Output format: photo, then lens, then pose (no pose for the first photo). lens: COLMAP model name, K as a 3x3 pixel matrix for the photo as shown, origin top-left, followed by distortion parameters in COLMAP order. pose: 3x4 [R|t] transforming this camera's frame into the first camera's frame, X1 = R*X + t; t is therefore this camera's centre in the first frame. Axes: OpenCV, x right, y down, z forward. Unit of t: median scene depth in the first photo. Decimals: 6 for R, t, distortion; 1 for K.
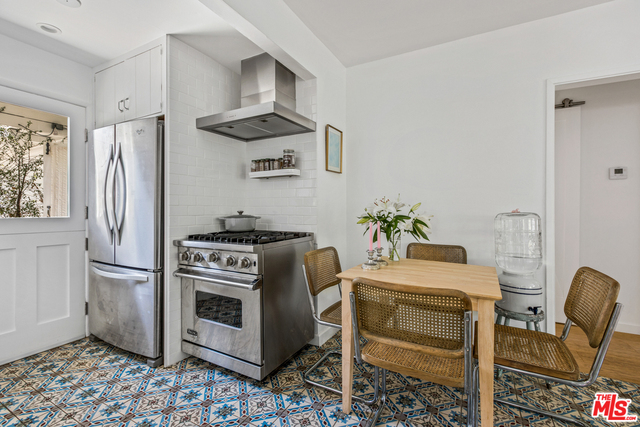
lens RADIAL K [[289.7, 0, 315.7], [0, 289.7, 207.9], [0, 0, 1]] dist [-0.001114, -0.001956]
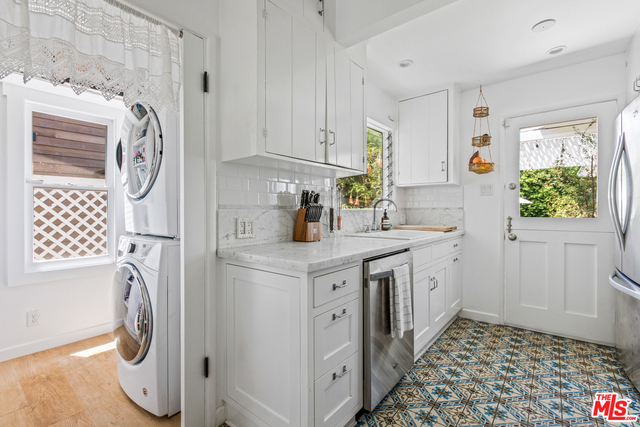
lens RADIAL K [[289.7, 0, 316.5], [0, 289.7, 210.4], [0, 0, 1]] dist [-0.001114, -0.001956]
pose [[-0.185135, -0.000244, -0.982713, 0.349136], [0.011126, 0.999935, -0.002344, -0.002776], [0.982650, -0.011367, -0.185121, 0.271930]]
